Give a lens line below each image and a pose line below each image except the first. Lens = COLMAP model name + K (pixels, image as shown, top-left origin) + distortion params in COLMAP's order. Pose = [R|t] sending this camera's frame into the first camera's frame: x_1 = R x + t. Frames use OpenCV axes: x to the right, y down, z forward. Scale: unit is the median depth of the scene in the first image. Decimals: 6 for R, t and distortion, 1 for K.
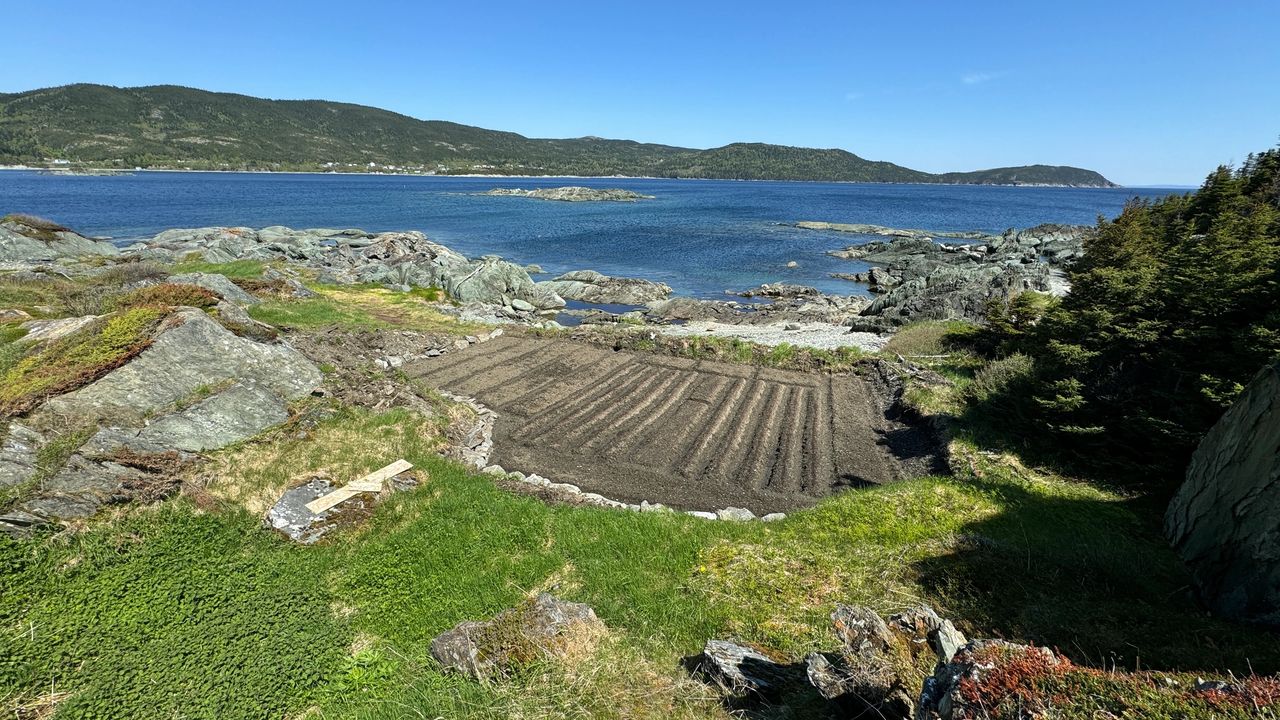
lens RADIAL K [[509.9, 0, 639.2], [0, 509.9, 356.9], [0, 0, 1]] dist [-0.001757, 0.000263]
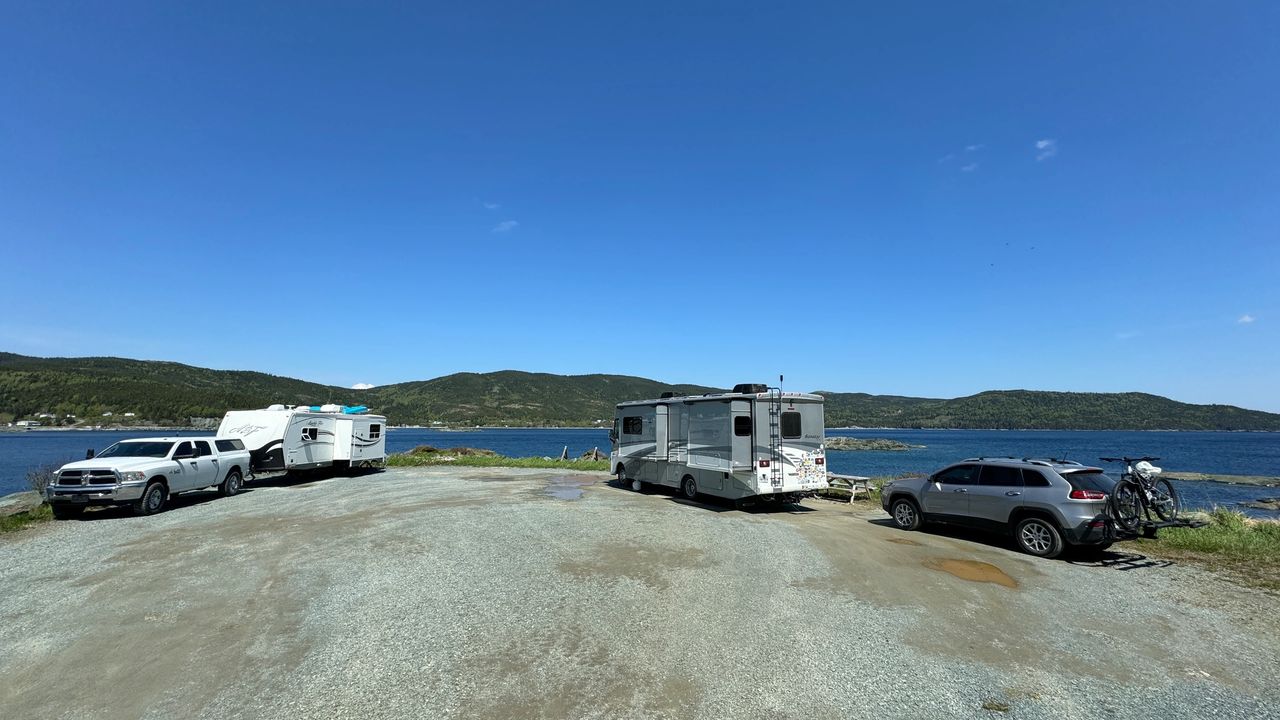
lens RADIAL K [[509.9, 0, 639.2], [0, 509.9, 356.9], [0, 0, 1]] dist [-0.001757, 0.000263]
pose [[0.909599, -0.069677, -0.409604, -1.078797], [-0.127705, 0.891233, -0.435196, 0.452074], [0.395376, 0.448162, 0.801766, -1.218889]]
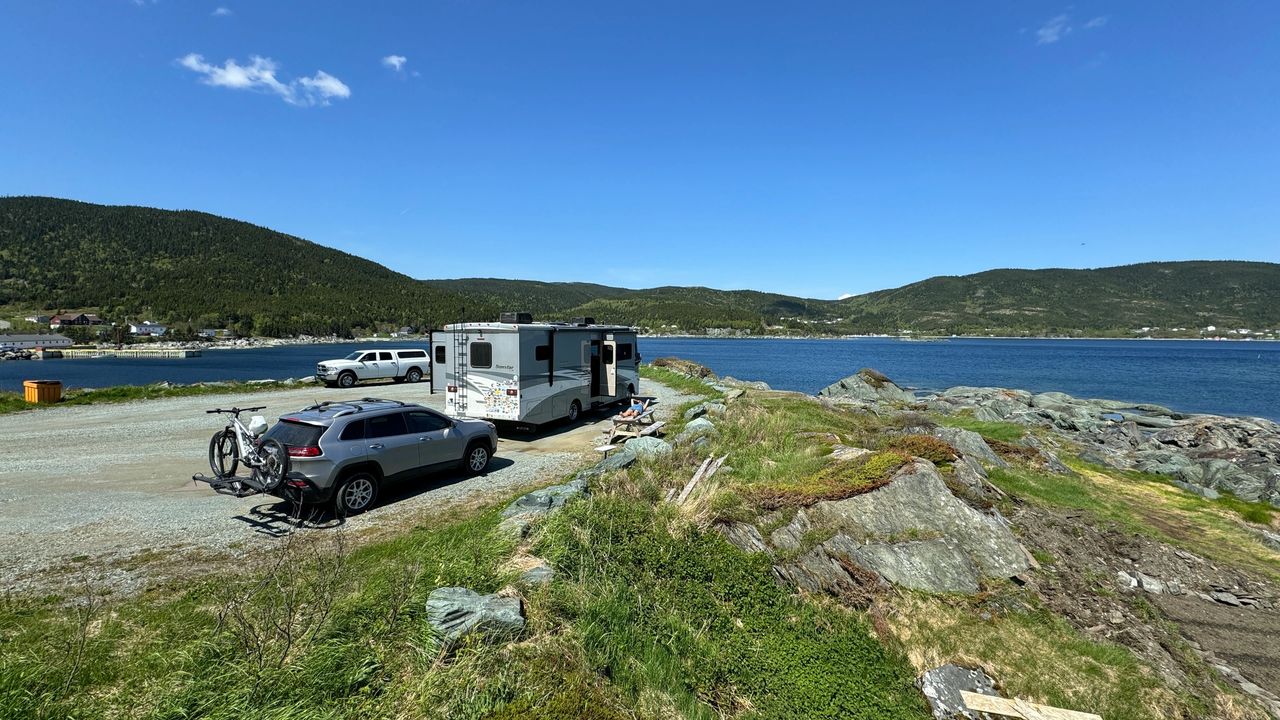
lens RADIAL K [[509.9, 0, 639.2], [0, 509.9, 356.9], [0, 0, 1]] dist [-0.001757, 0.000263]
pose [[0.268408, 0.030389, -0.962826, 0.048491], [-0.323858, 0.944170, -0.060482, -0.027763], [0.907234, 0.328053, 0.263264, 0.007470]]
